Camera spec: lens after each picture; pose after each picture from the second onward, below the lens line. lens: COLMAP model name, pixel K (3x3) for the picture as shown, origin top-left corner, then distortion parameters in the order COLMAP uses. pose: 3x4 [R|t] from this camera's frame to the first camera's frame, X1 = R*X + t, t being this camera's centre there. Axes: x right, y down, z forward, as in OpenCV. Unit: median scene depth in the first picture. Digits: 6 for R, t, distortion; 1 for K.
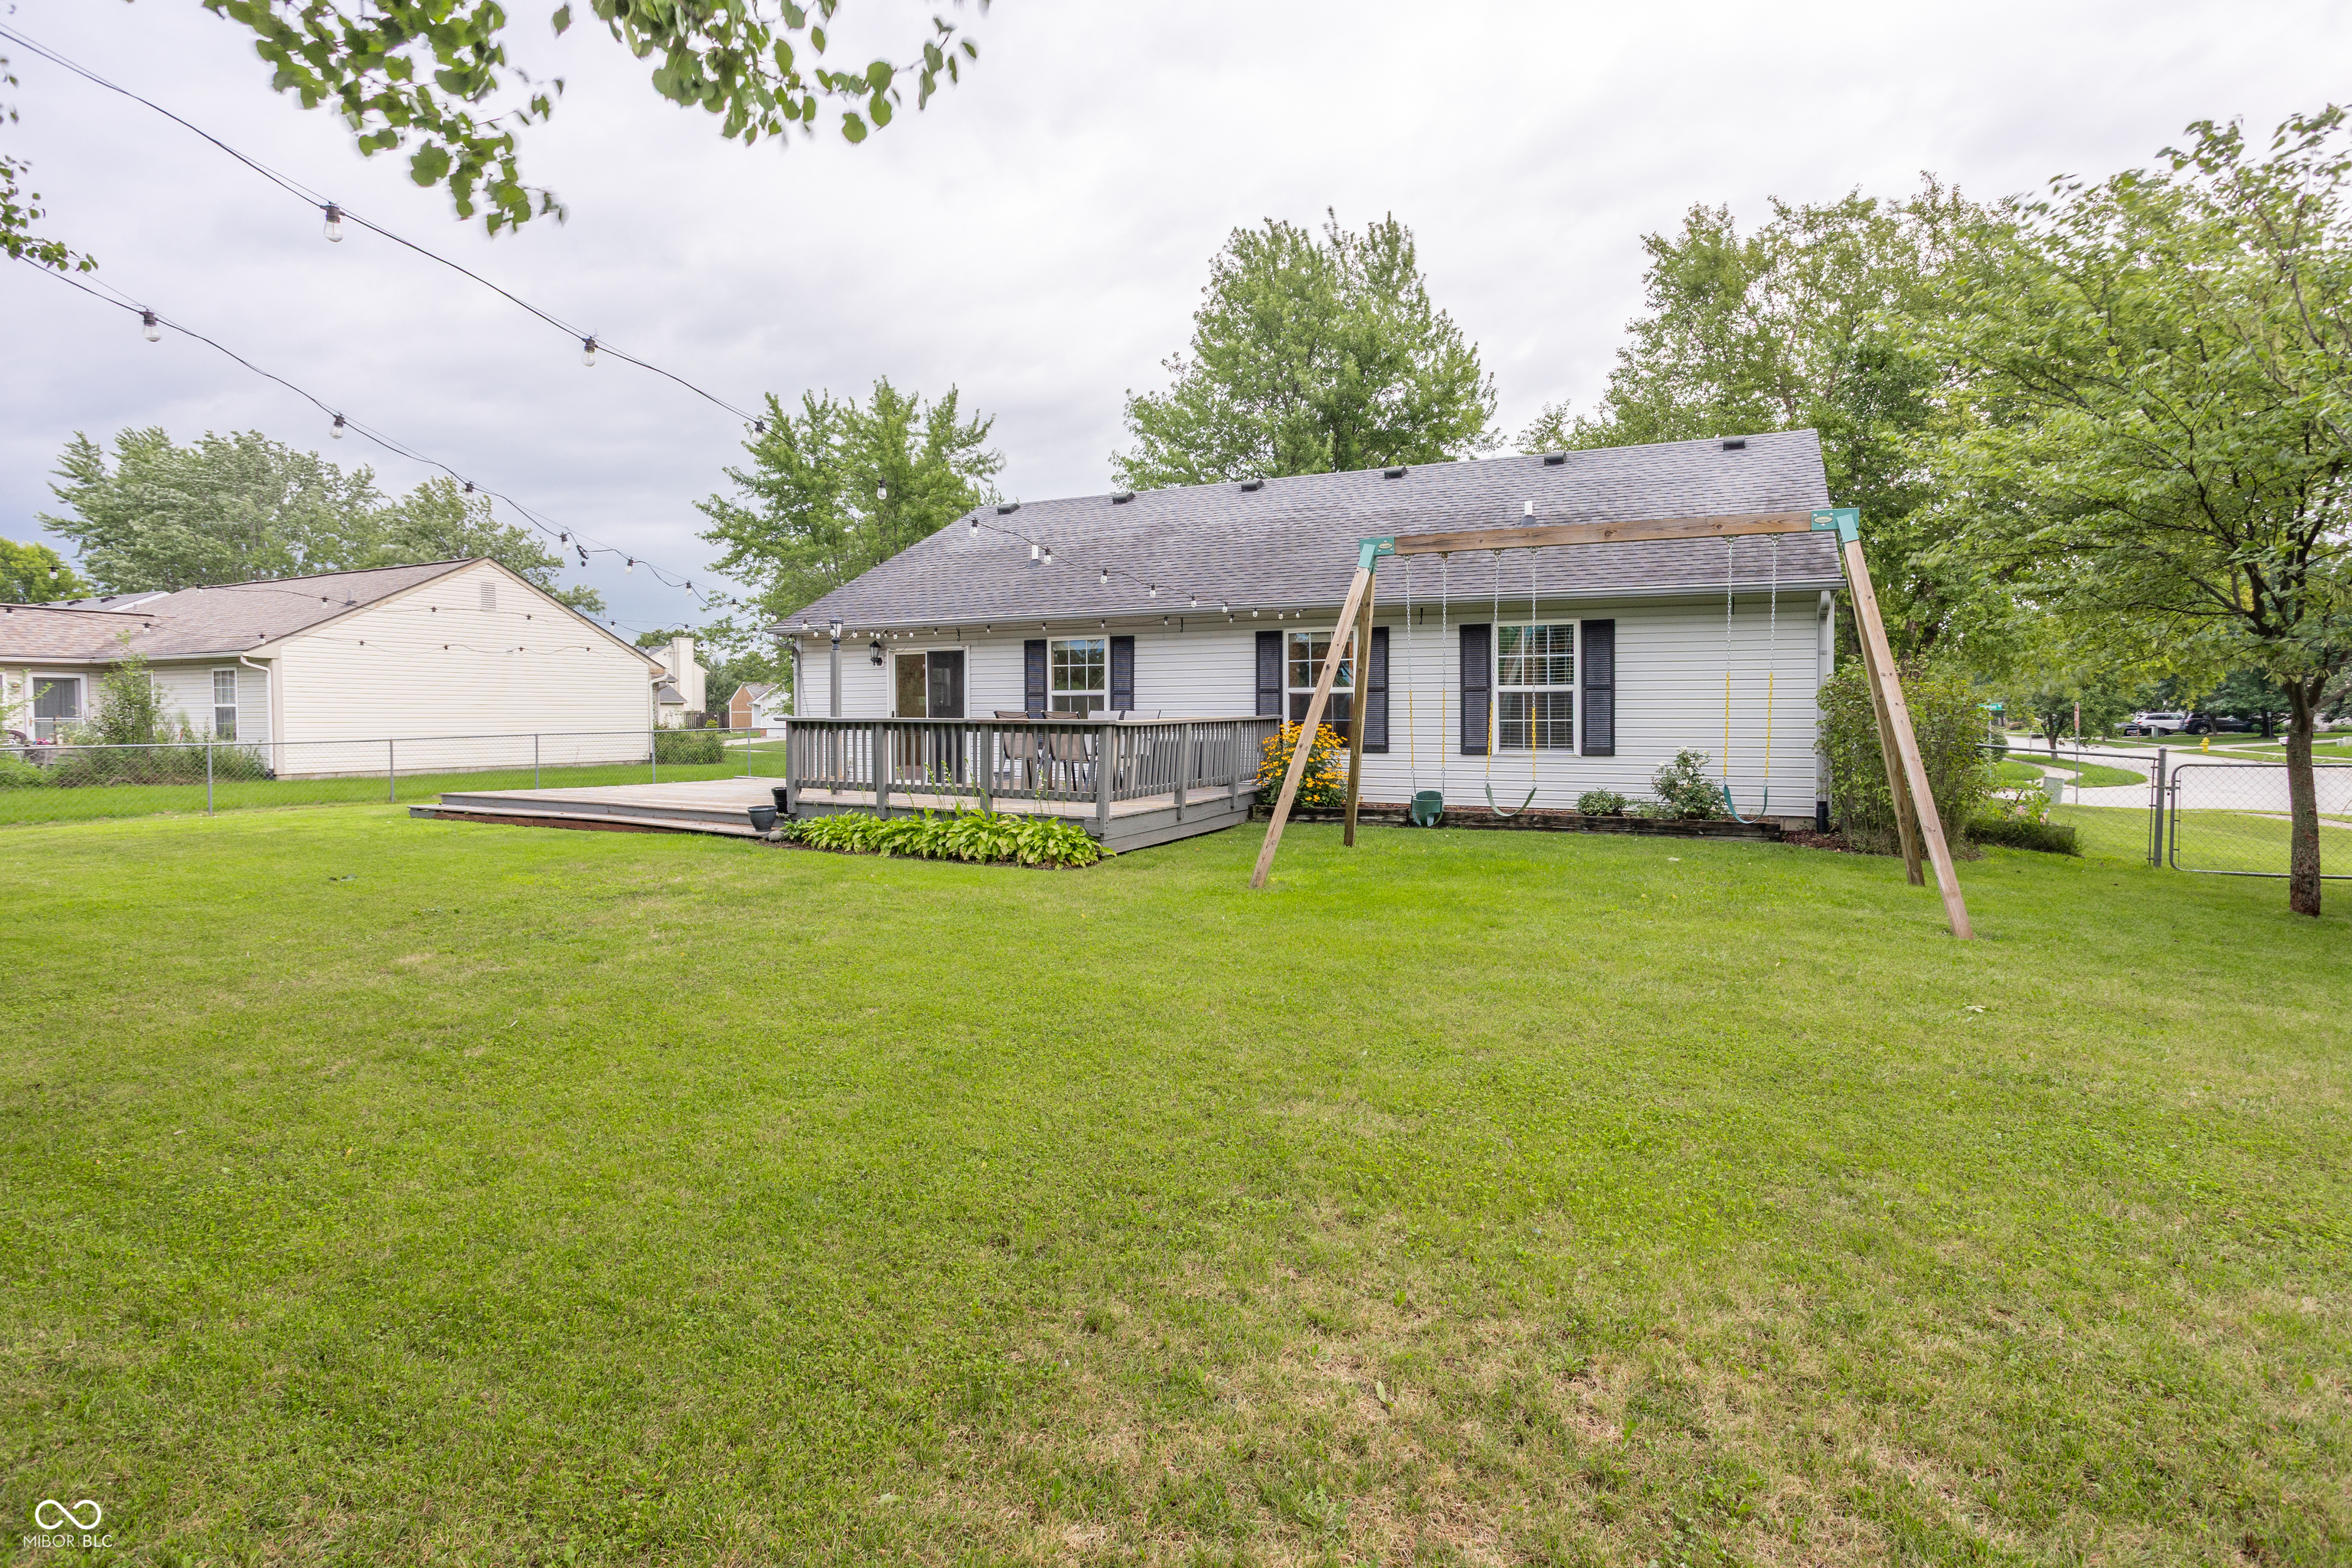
lens RADIAL K [[1202.1, 0, 1257.7], [0, 1202.1, 733.4], [0, 0, 1]] dist [-0.048002, 0.037539]
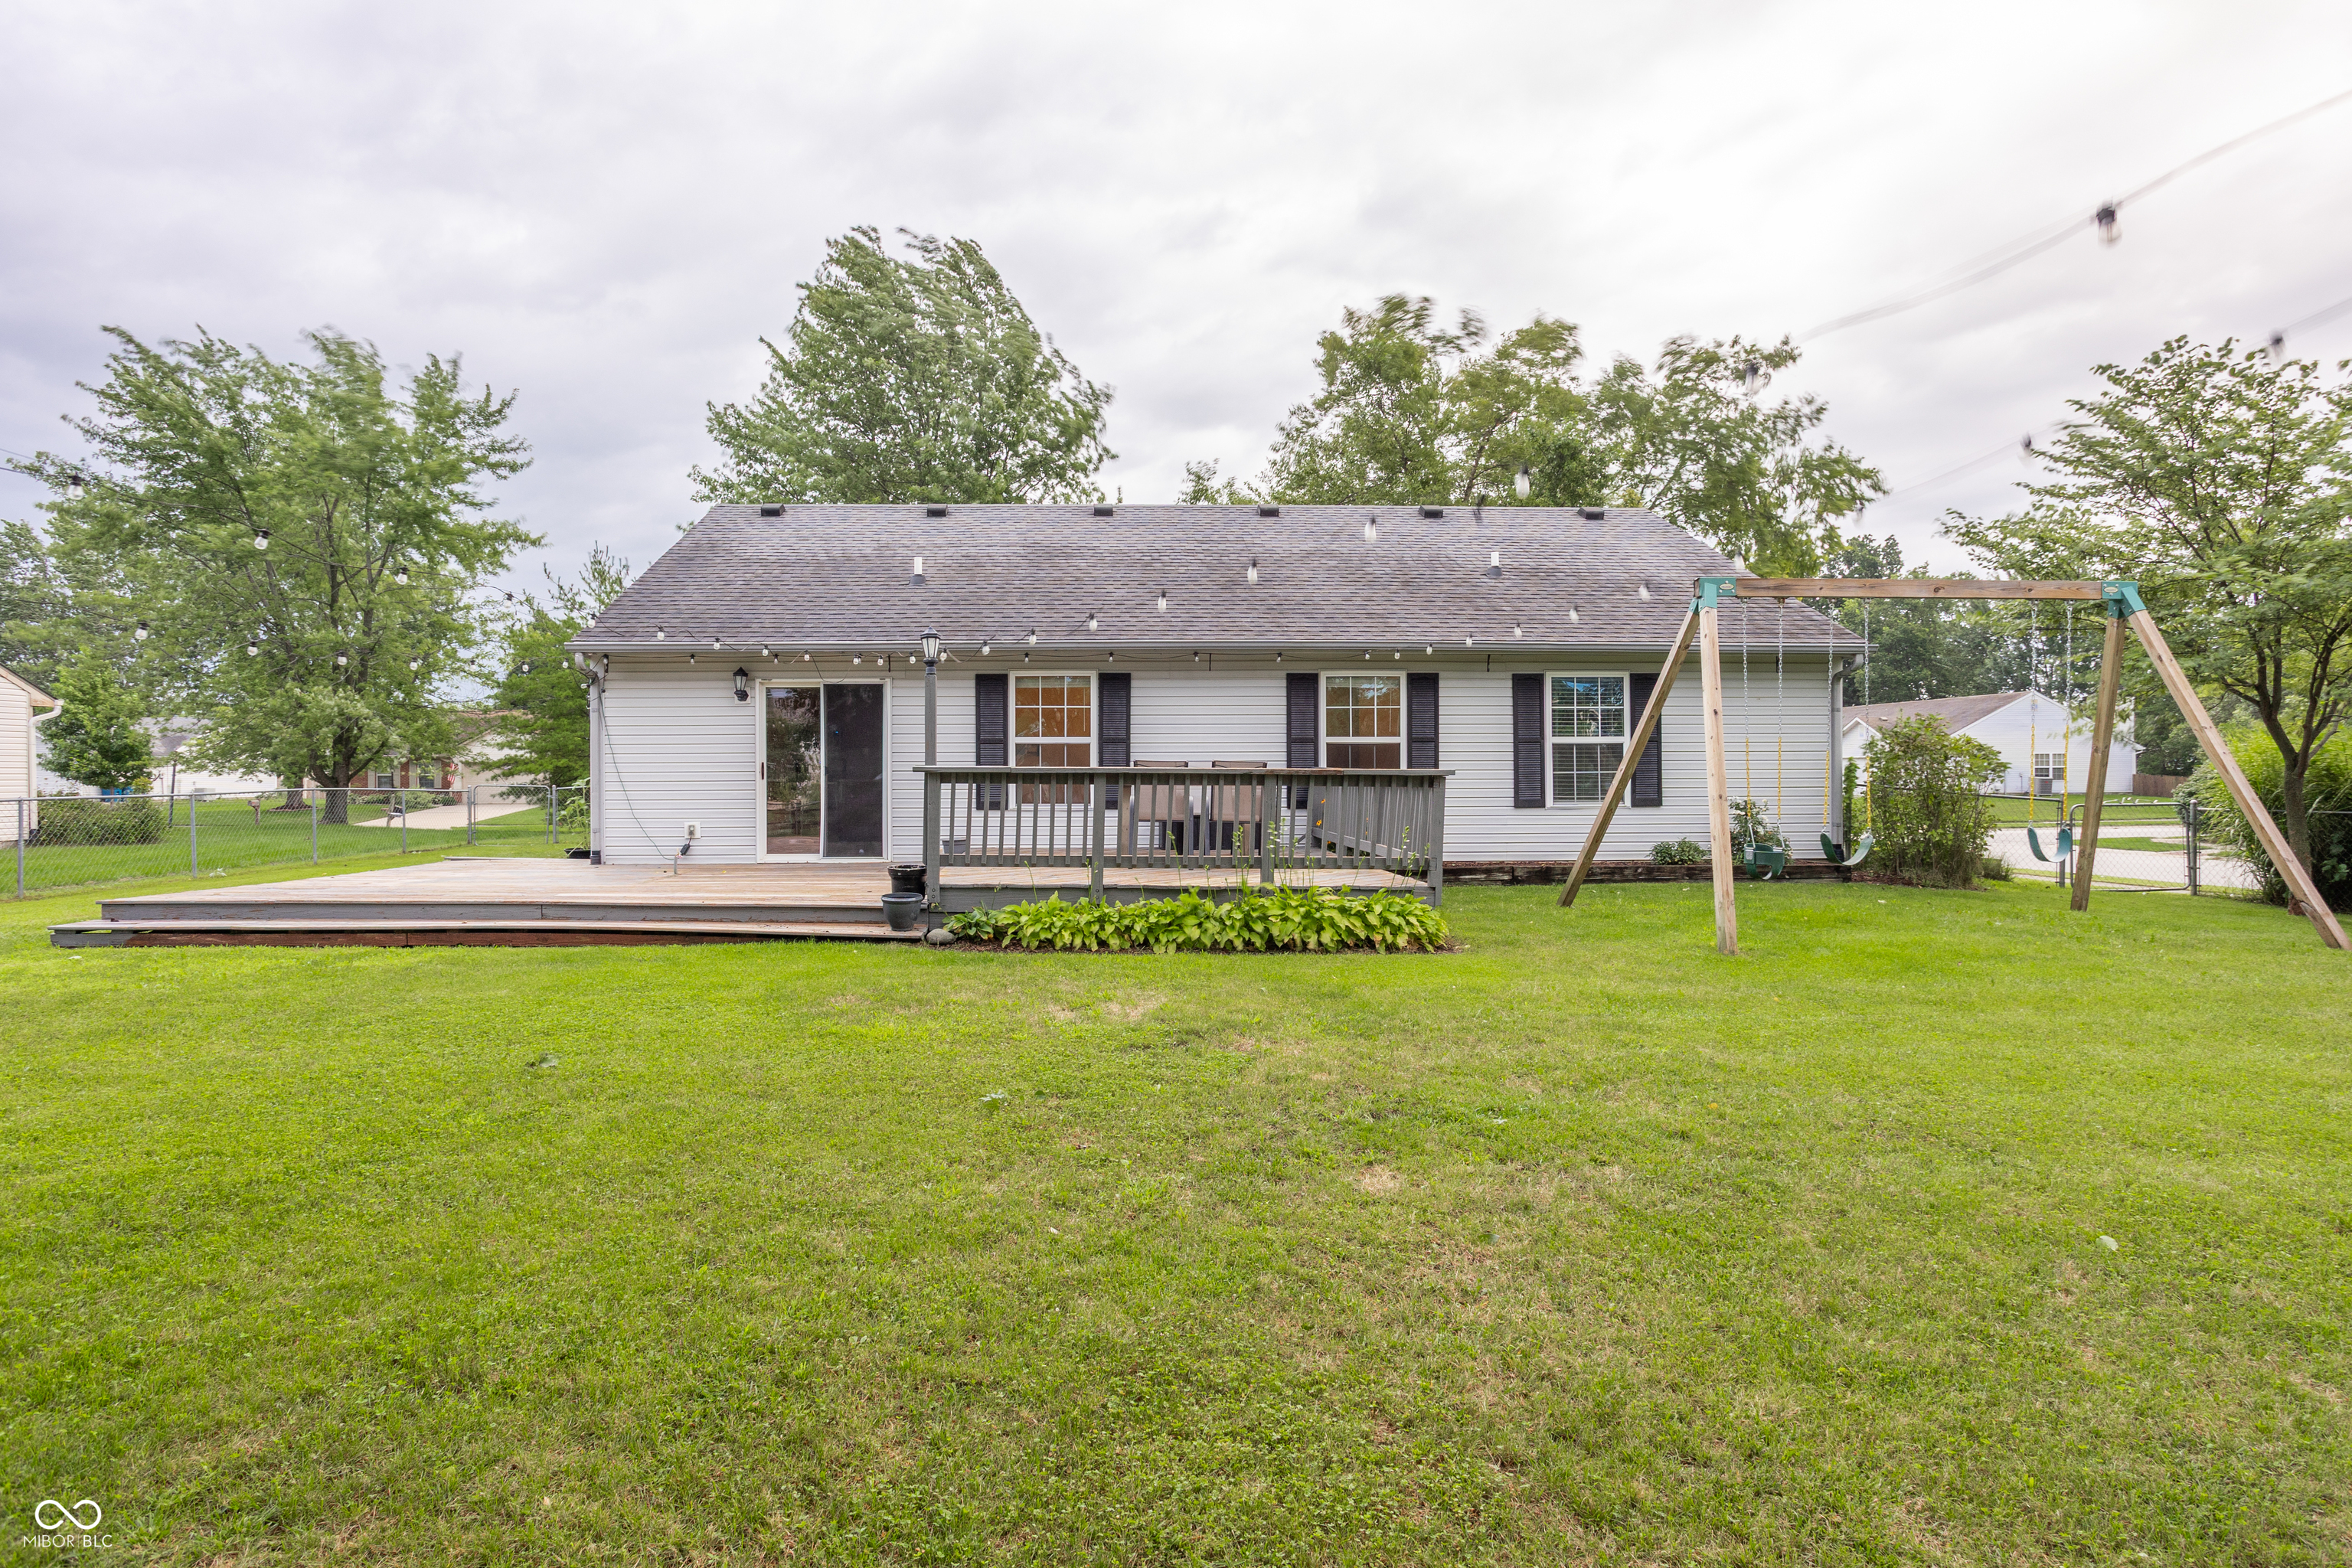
lens RADIAL K [[1198.8, 0, 1176.0], [0, 1198.8, 784.0], [0, 0, 1]] dist [-0.000647, -0.016197]
pose [[0.894155, -0.006440, 0.447712, -0.483824], [0.007482, 0.999972, -0.000558, -0.002666], [-0.447695, 0.003849, 0.894178, 0.240289]]
